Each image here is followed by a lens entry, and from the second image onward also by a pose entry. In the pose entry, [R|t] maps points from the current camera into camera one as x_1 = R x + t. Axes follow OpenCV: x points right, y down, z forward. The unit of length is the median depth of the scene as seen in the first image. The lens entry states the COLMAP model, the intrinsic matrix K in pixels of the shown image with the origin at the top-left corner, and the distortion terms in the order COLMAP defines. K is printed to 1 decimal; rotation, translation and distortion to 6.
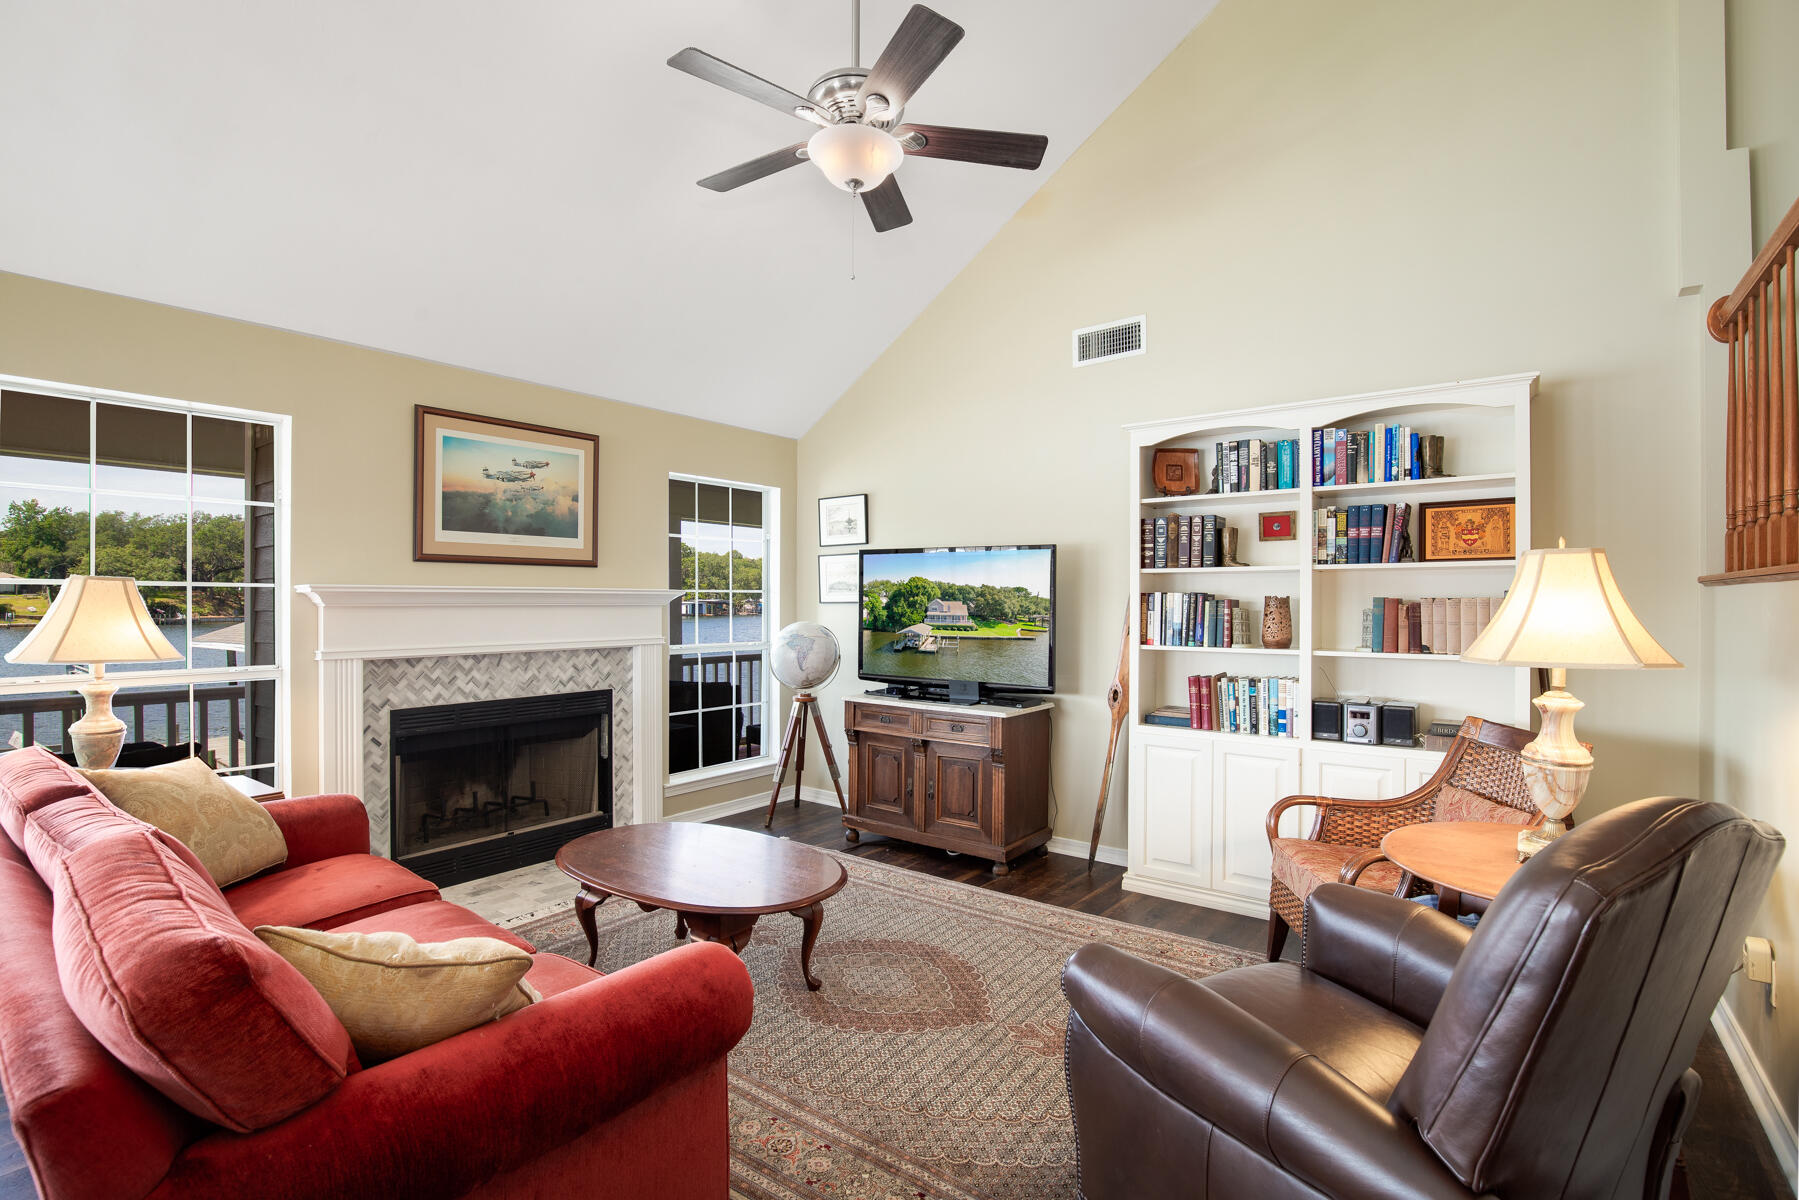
lens RADIAL K [[826.2, 0, 903.7], [0, 826.2, 607.7], [0, 0, 1]] dist [-0.035166, 0.006602]
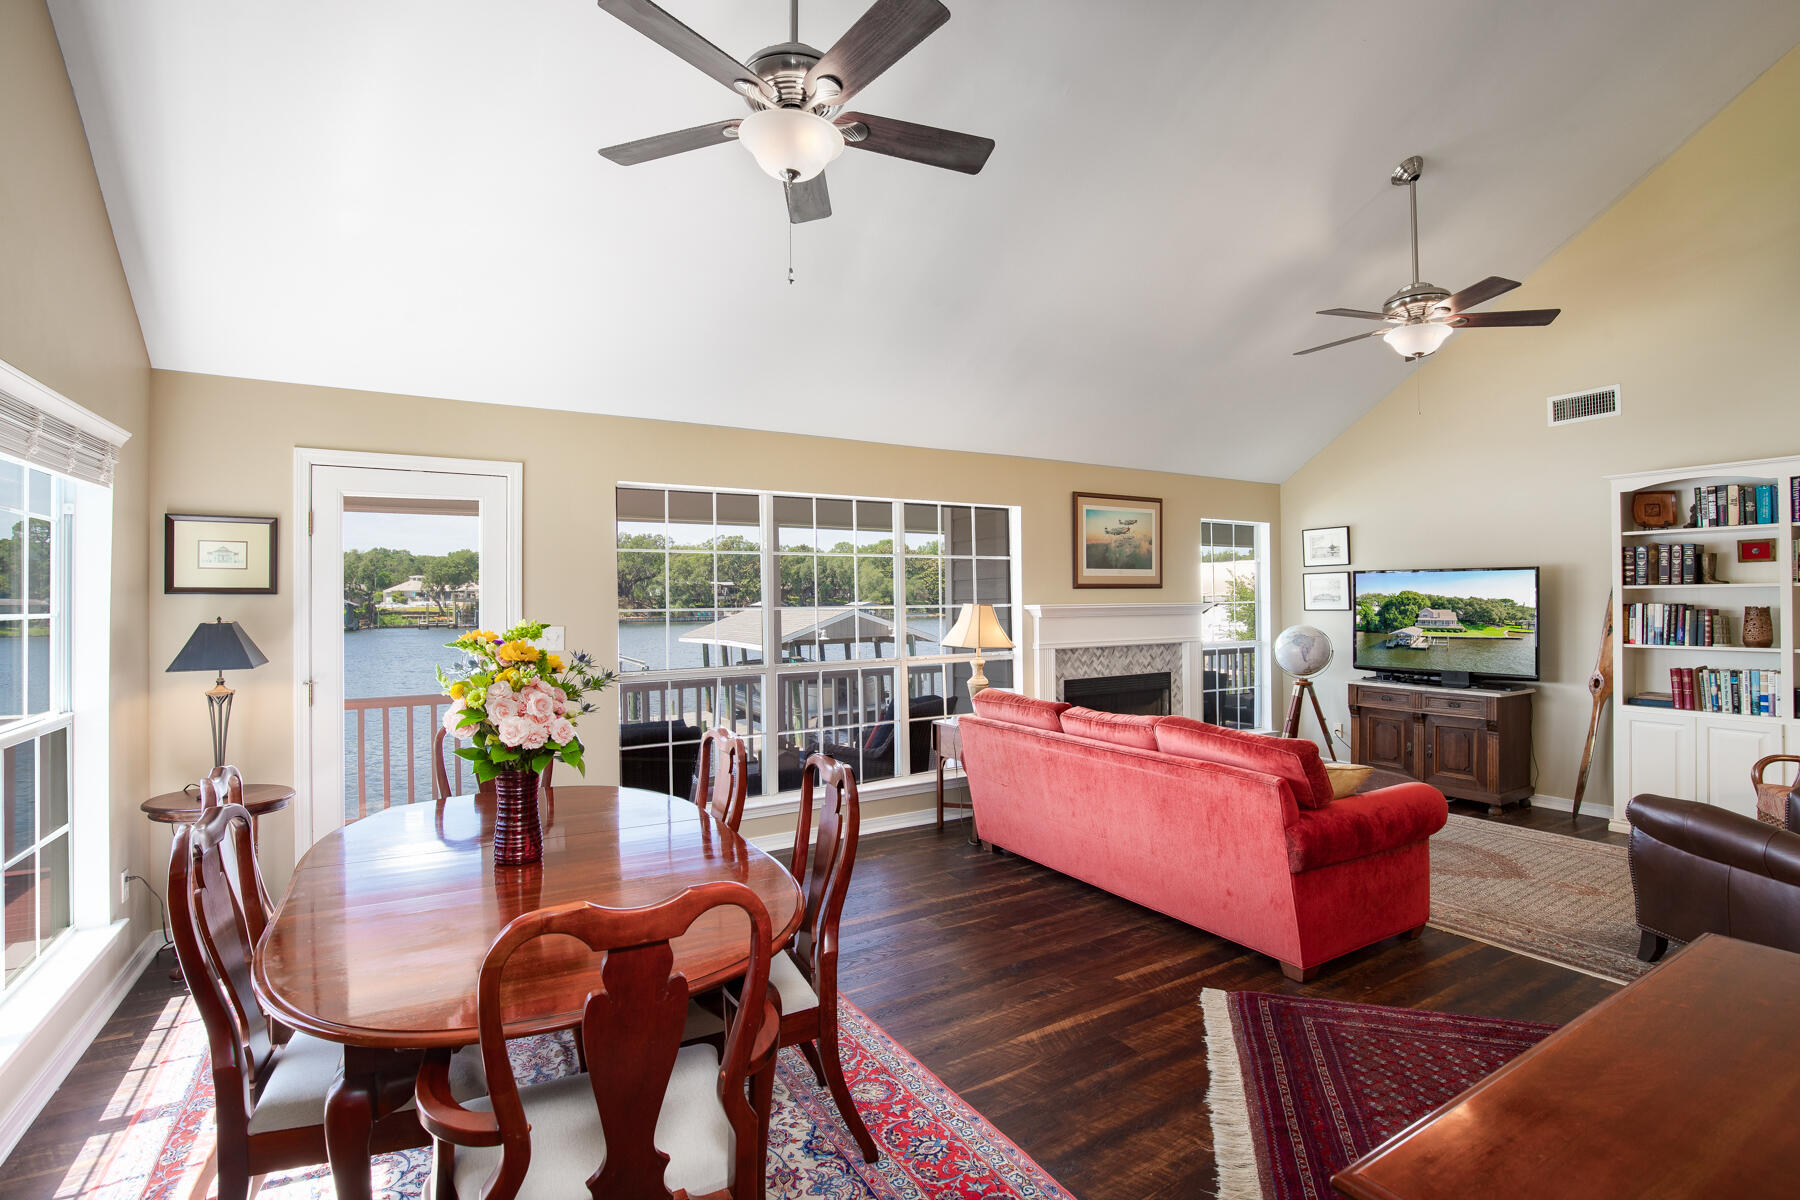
lens RADIAL K [[826.7, 0, 900.6], [0, 826.7, 596.5], [0, 0, 1]] dist [-0.035166, 0.006602]
pose [[0.924972, -0.012001, -0.379845, -0.270239], [0.007573, 0.999885, -0.013149, -0.020451], [0.379959, 0.009286, 0.924957, -0.584573]]
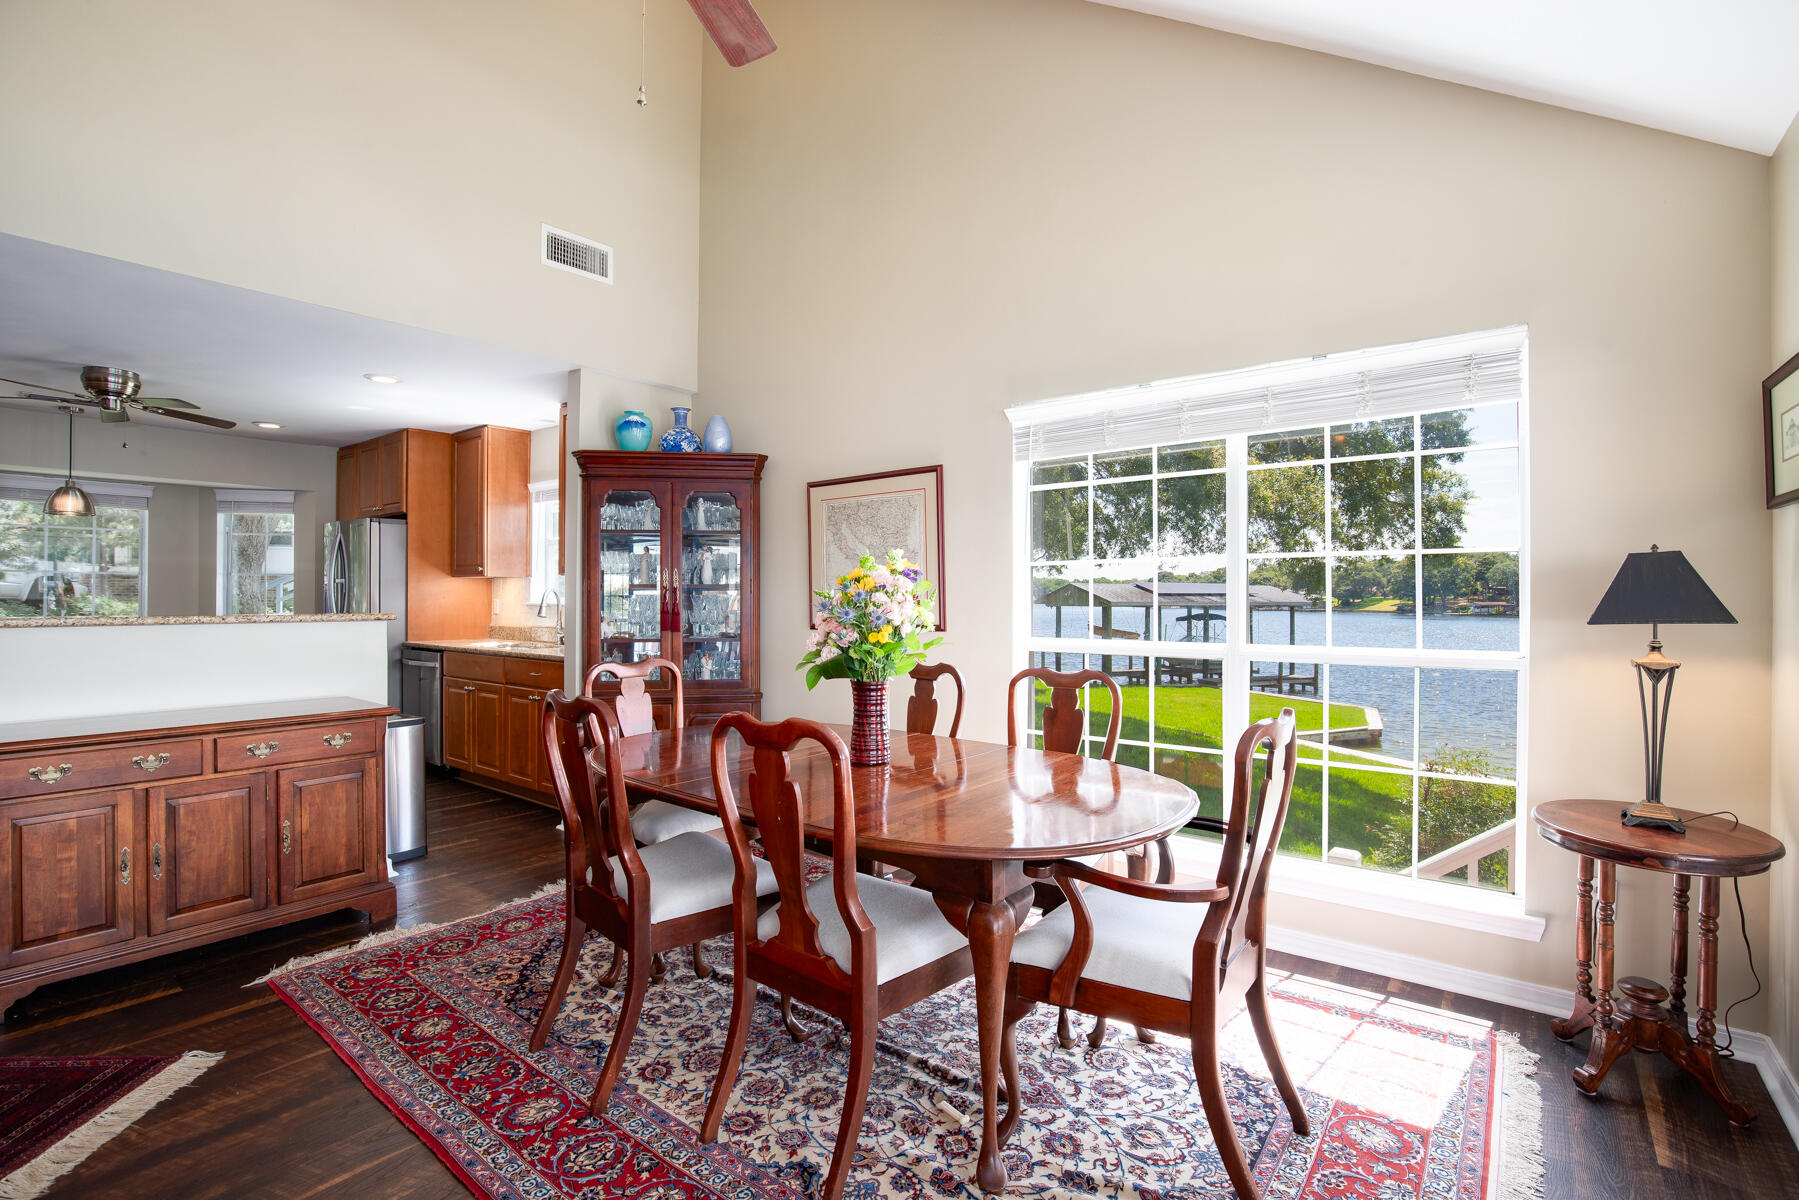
lens RADIAL K [[826.2, 0, 904.7], [0, 826.2, 599.9], [0, 0, 1]] dist [-0.035166, 0.006602]
pose [[-0.999894, -0.003536, 0.014116, -0.734015], [-0.003366, 0.999921, 0.012080, 0.015565], [-0.014157, 0.012031, -0.999827, 0.410912]]
